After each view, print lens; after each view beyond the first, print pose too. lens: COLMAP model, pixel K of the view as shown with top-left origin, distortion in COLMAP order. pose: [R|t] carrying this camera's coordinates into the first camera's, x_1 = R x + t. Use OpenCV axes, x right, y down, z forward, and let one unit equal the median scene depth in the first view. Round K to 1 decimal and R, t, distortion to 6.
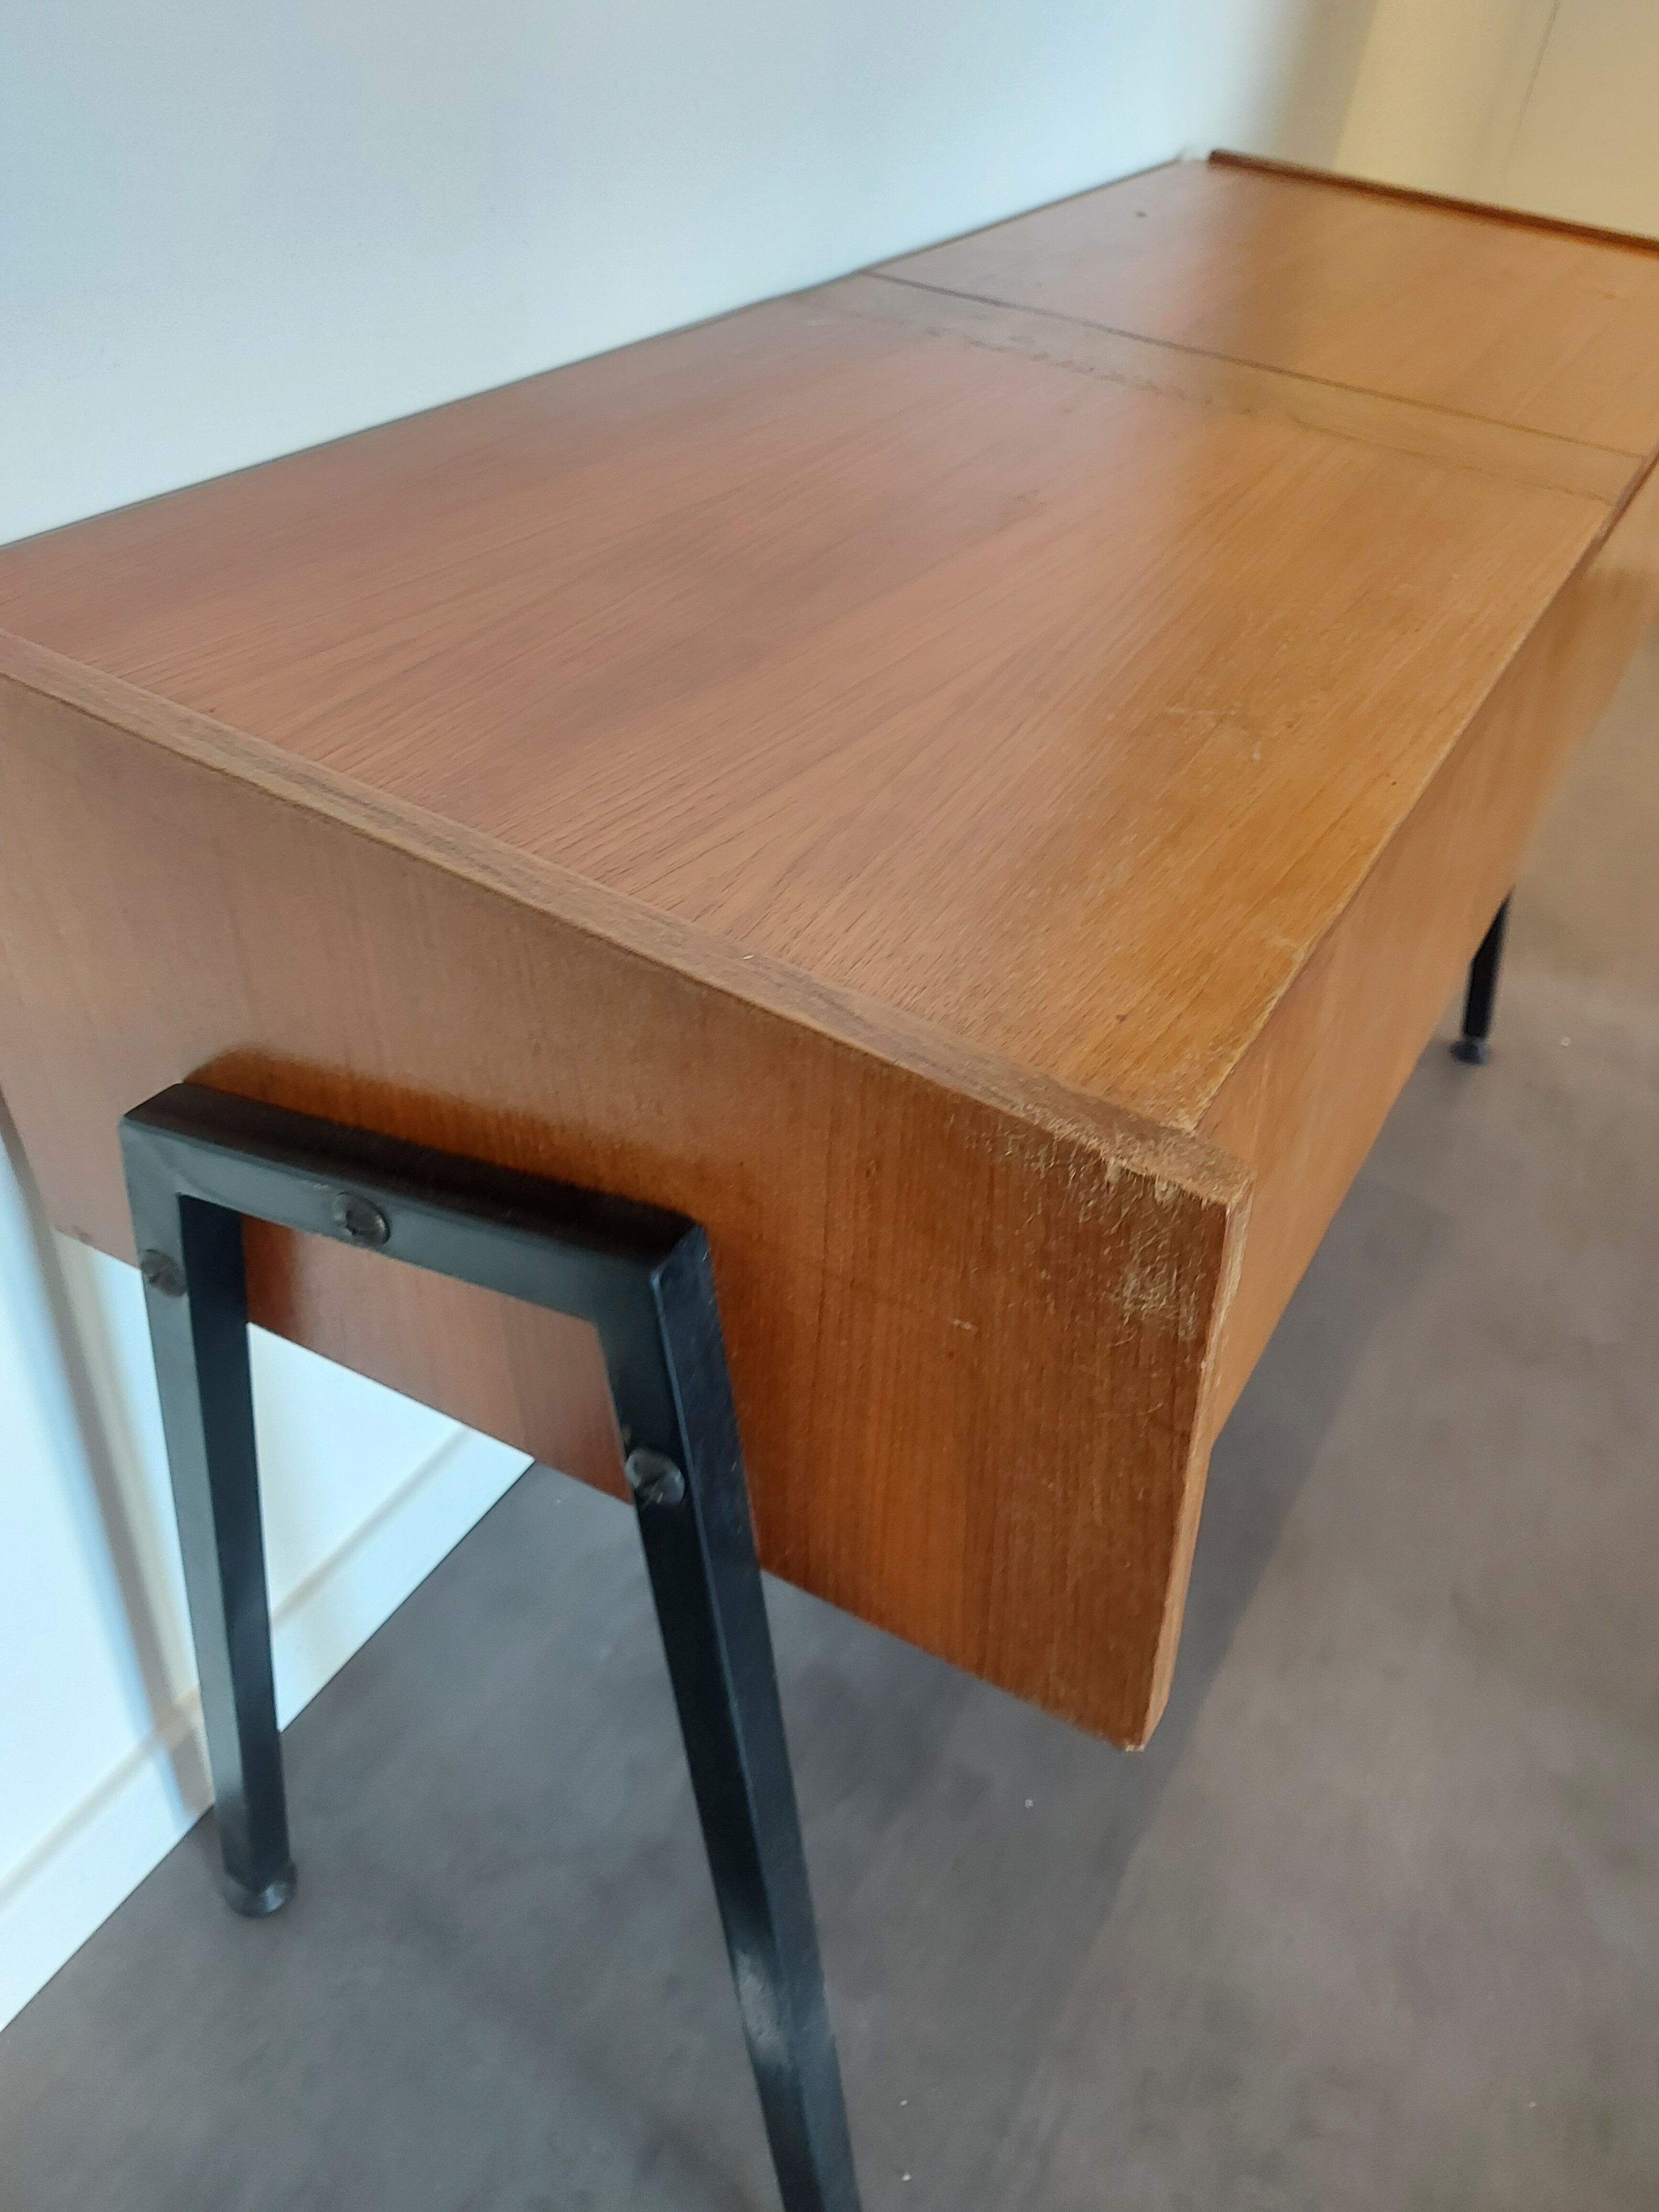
lens RADIAL K [[1662.0, 0, 838.4], [0, 1662.0, 1102.6], [0, 0, 1]] dist [0.114623, -0.156476]
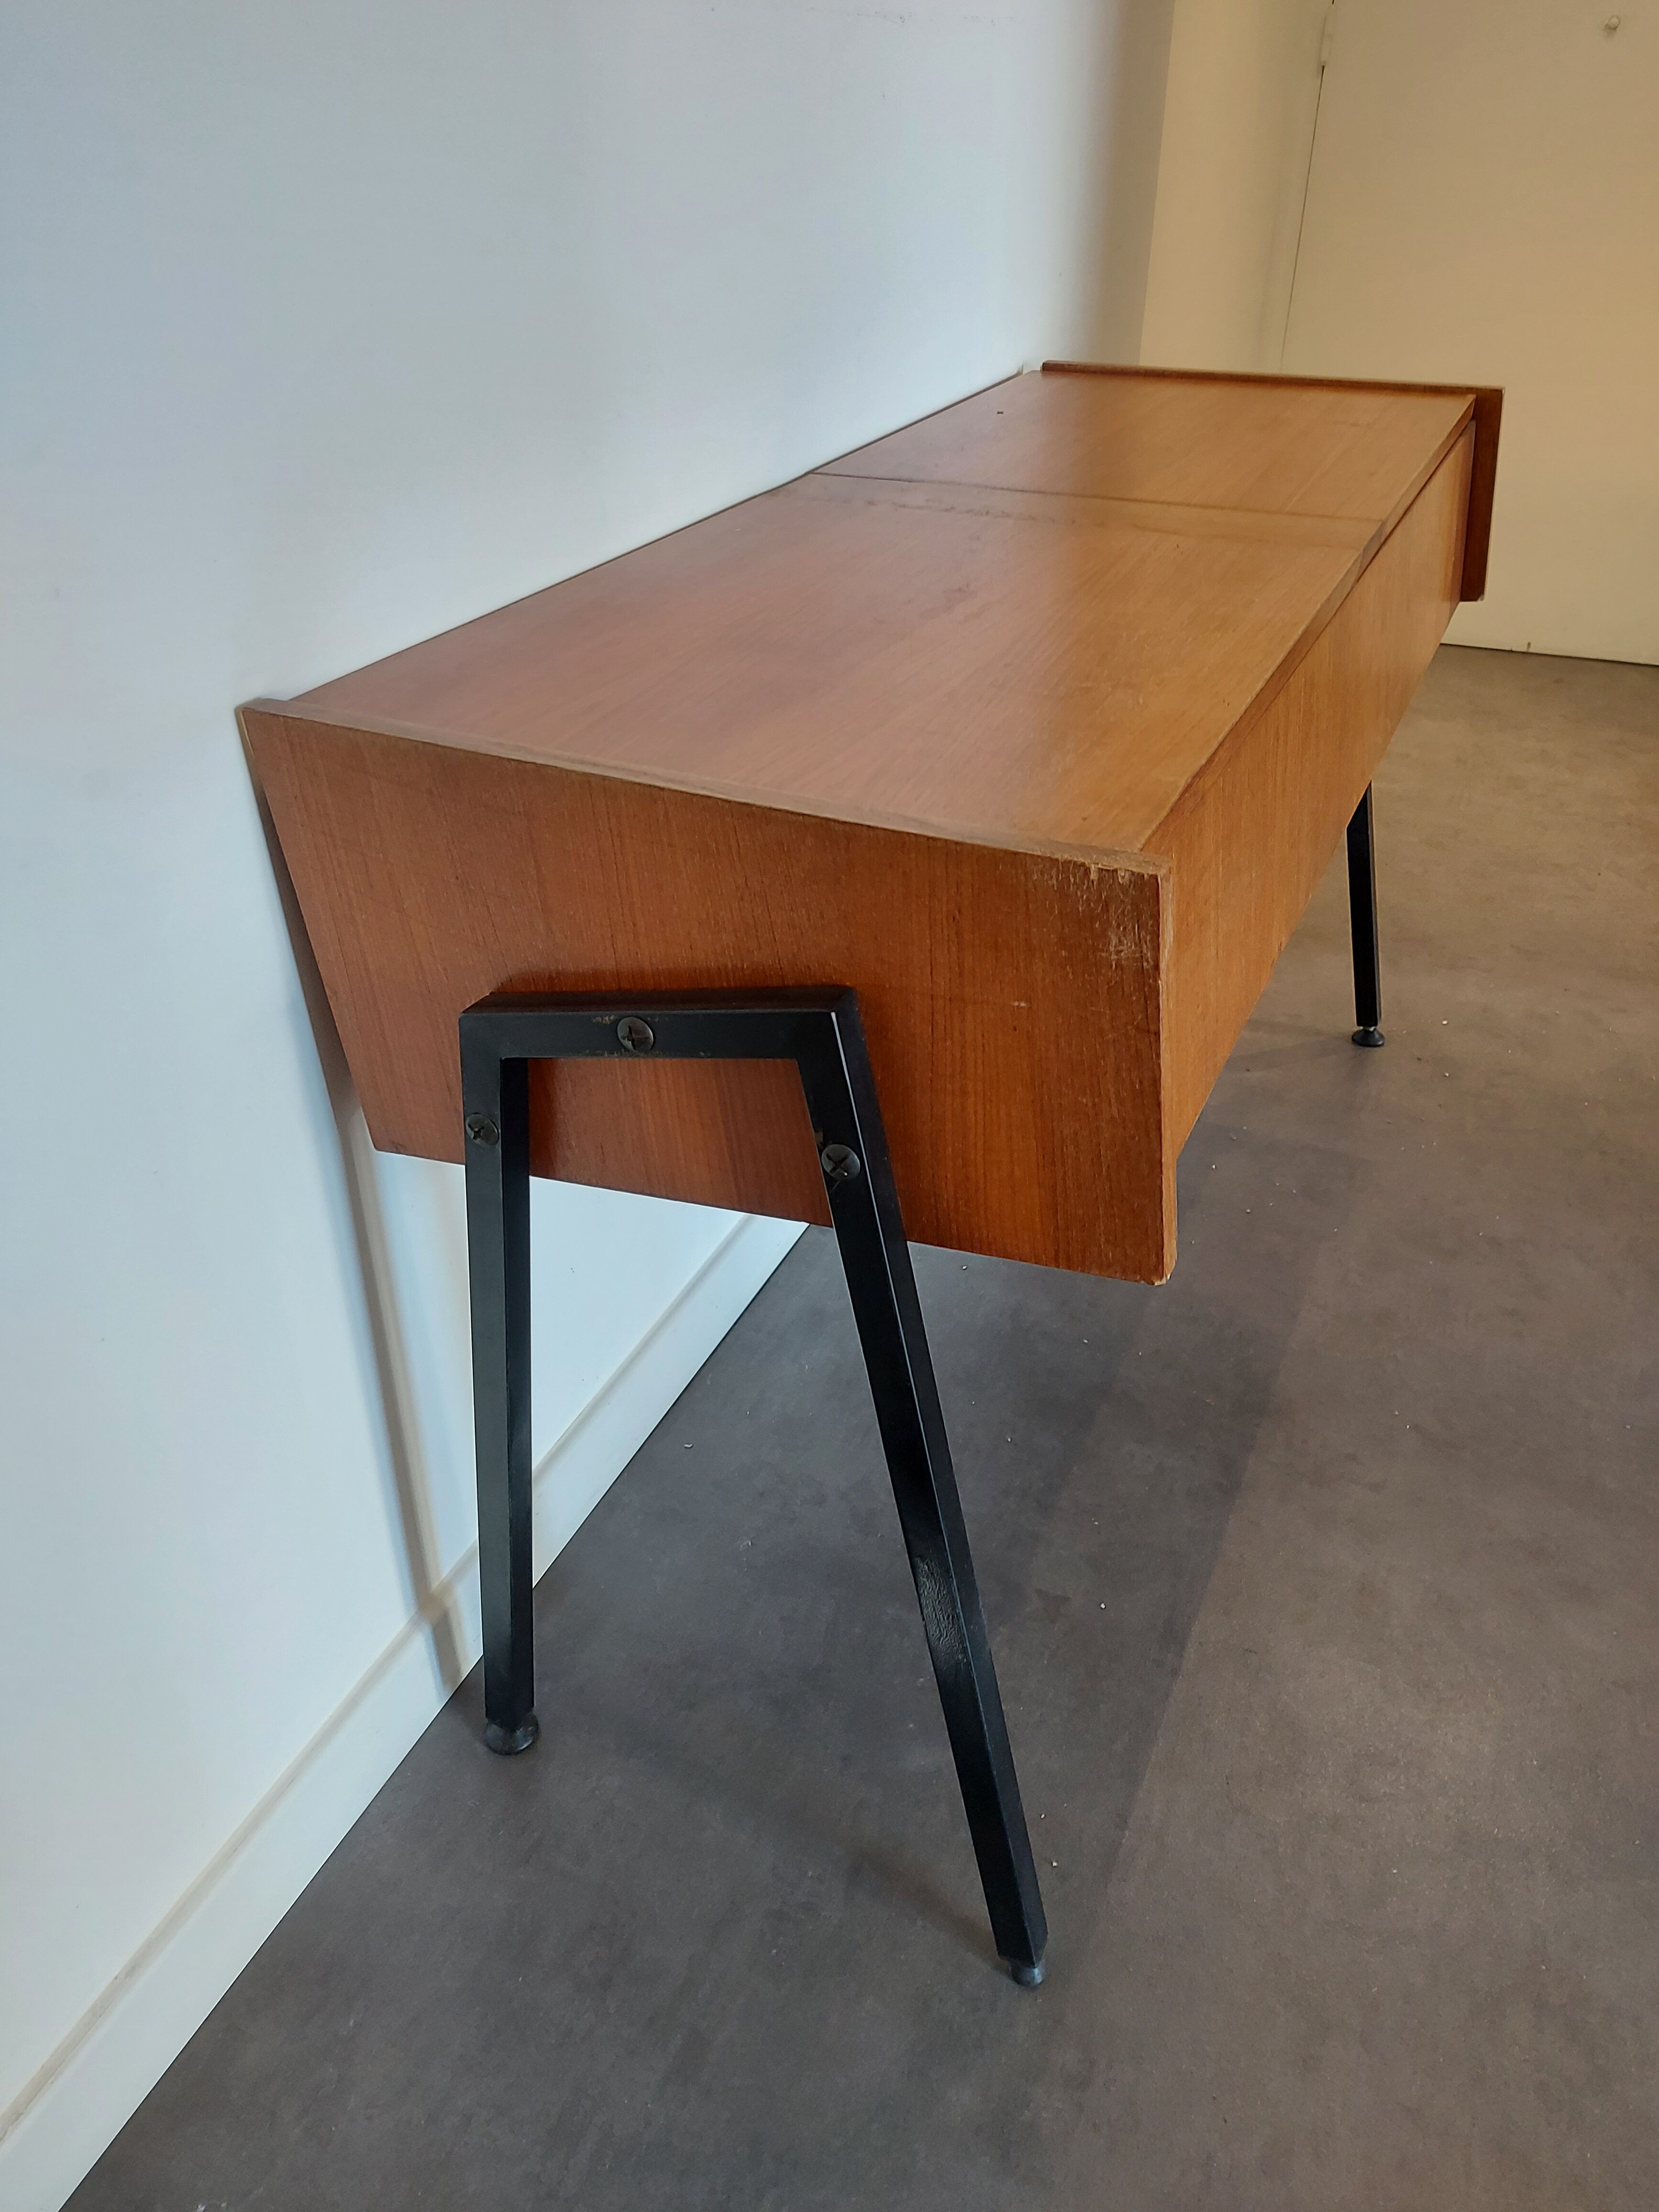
lens RADIAL K [[1638.9, 0, 829.5], [0, 1638.9, 1106.0], [0, 0, 1]] dist [0.158029, -0.222705]
pose [[0.990421, -0.134633, 0.030672, -0.168514], [0.137318, 0.983677, -0.116289, 0.370076], [-0.014515, 0.119387, 0.992742, -0.601068]]
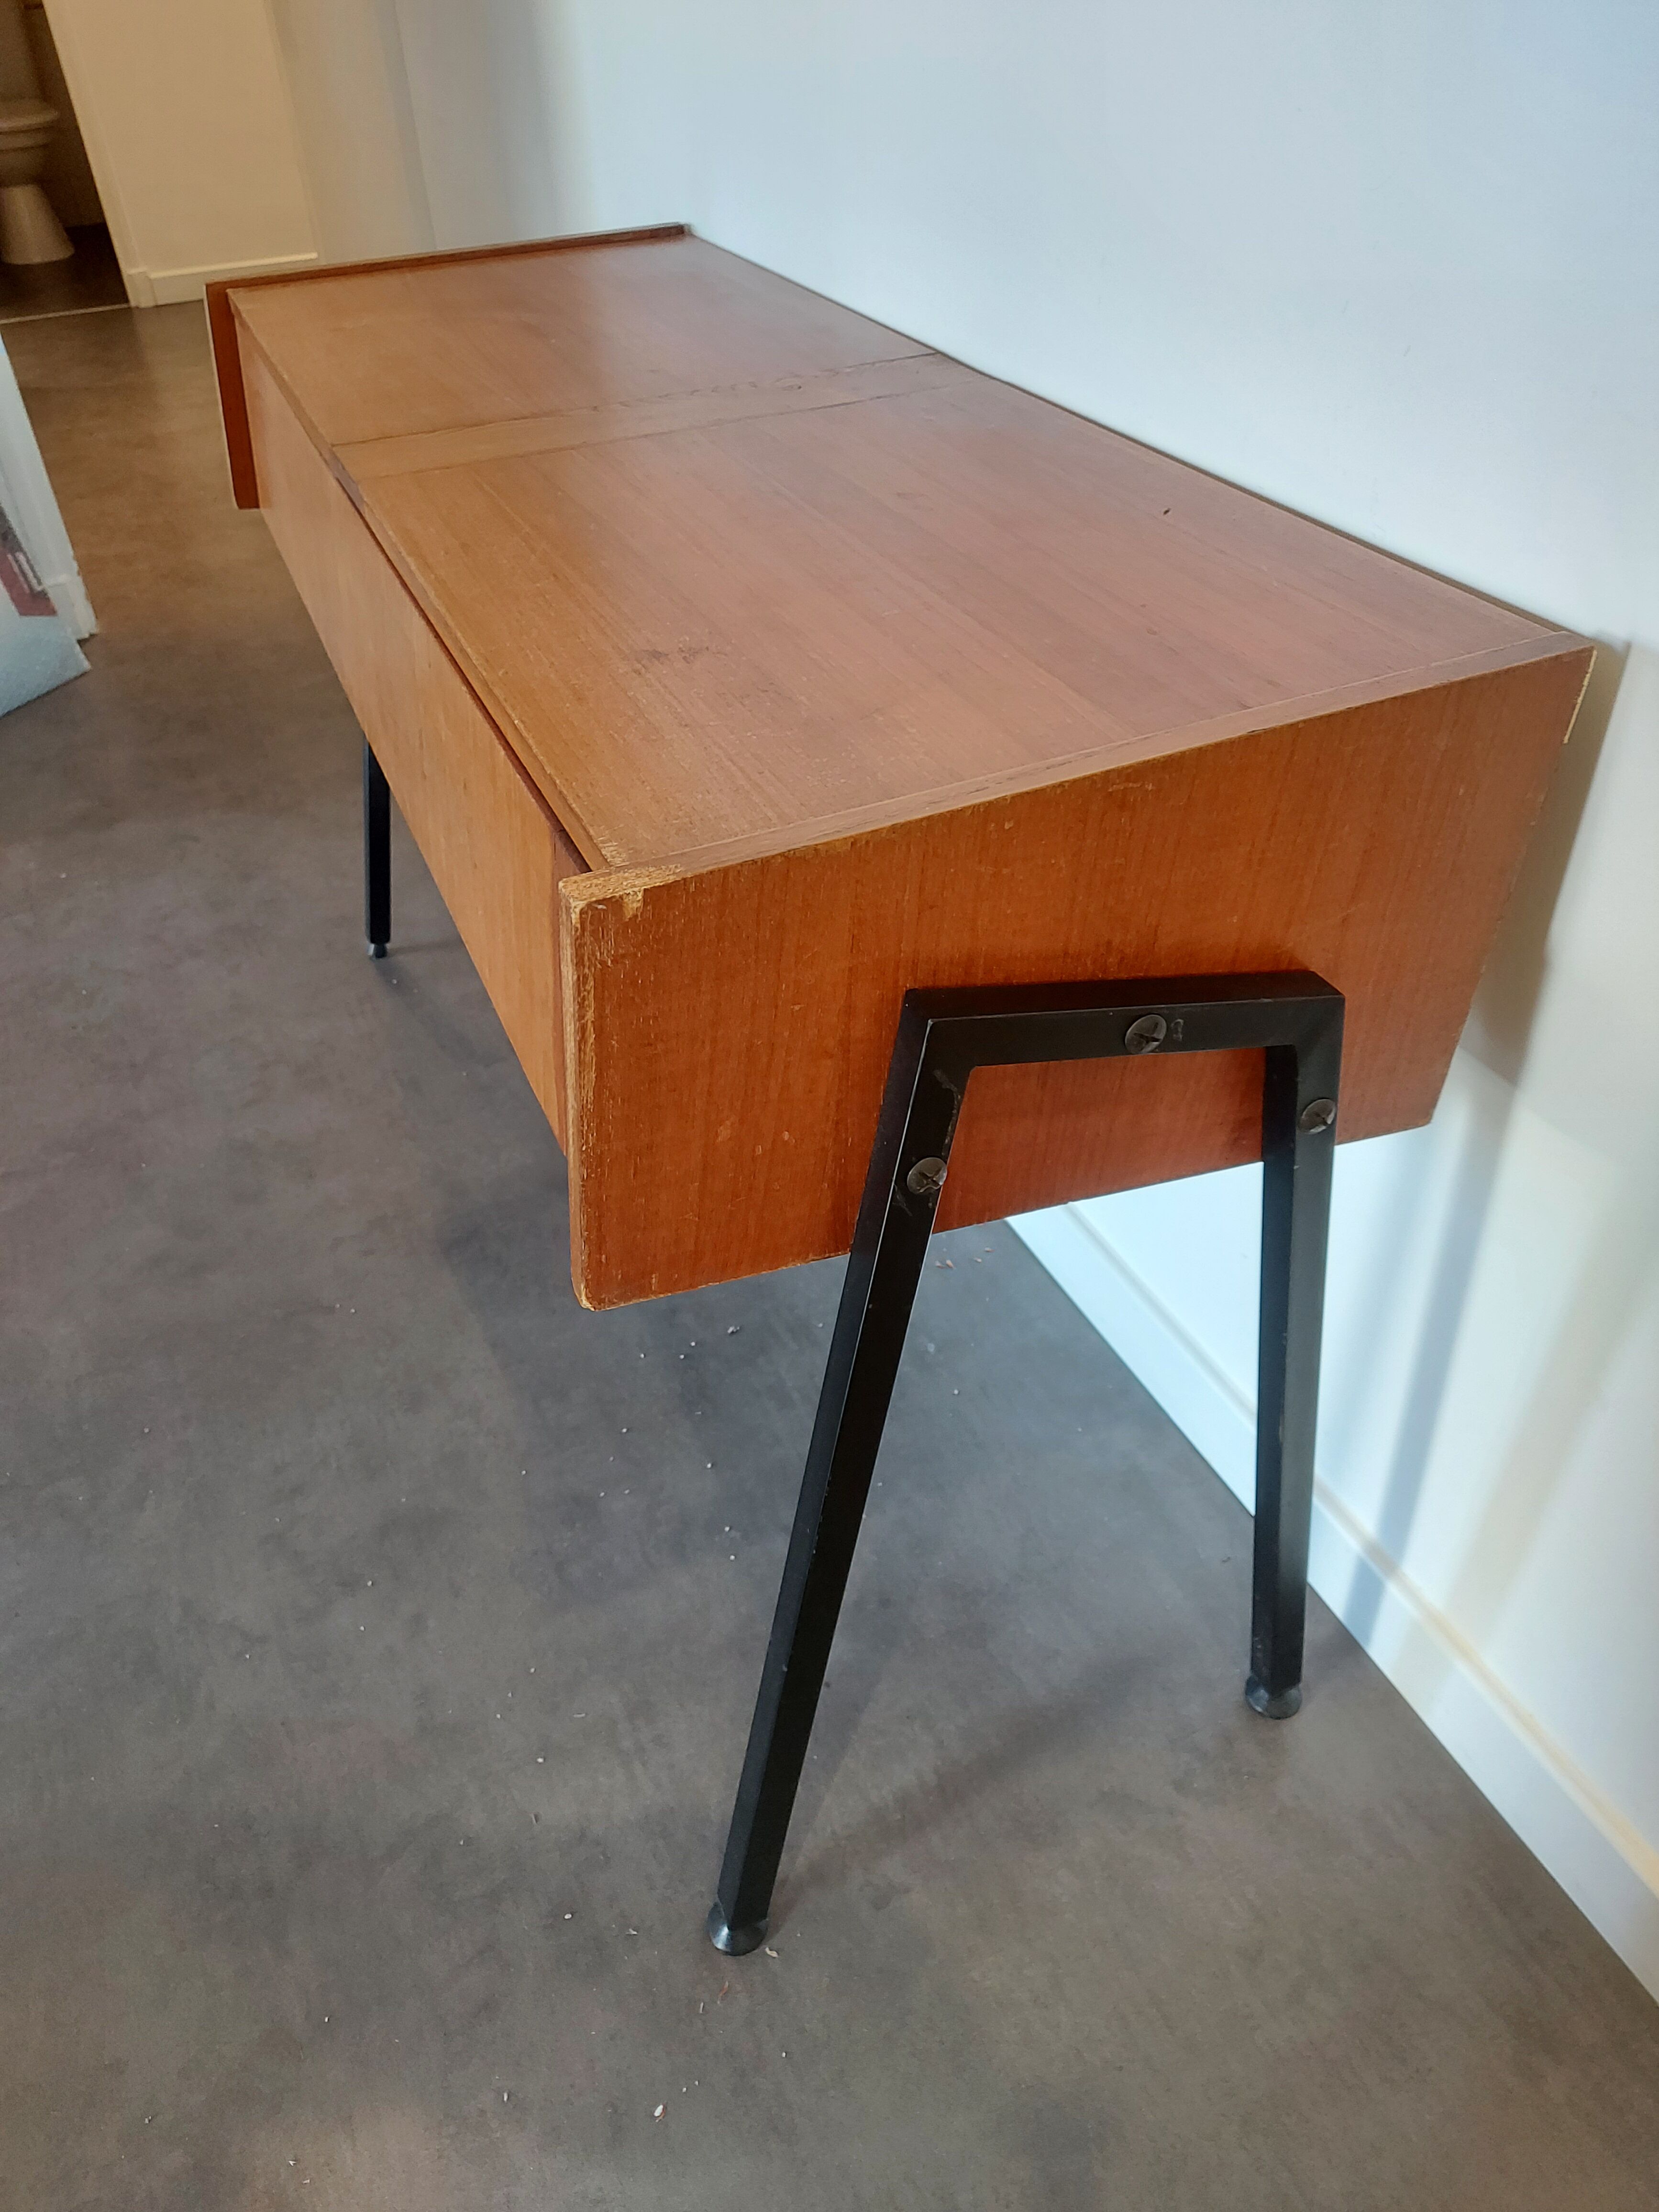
lens RADIAL K [[1638.9, 0, 829.5], [0, 1638.9, 1106.0], [0, 0, 1]] dist [0.158029, -0.222705]
pose [[-0.609606, 0.426634, -0.668105, 3.423195], [-0.498721, 0.448702, 0.741582, -3.492689], [0.616164, 0.785271, -0.060760, 4.611608]]
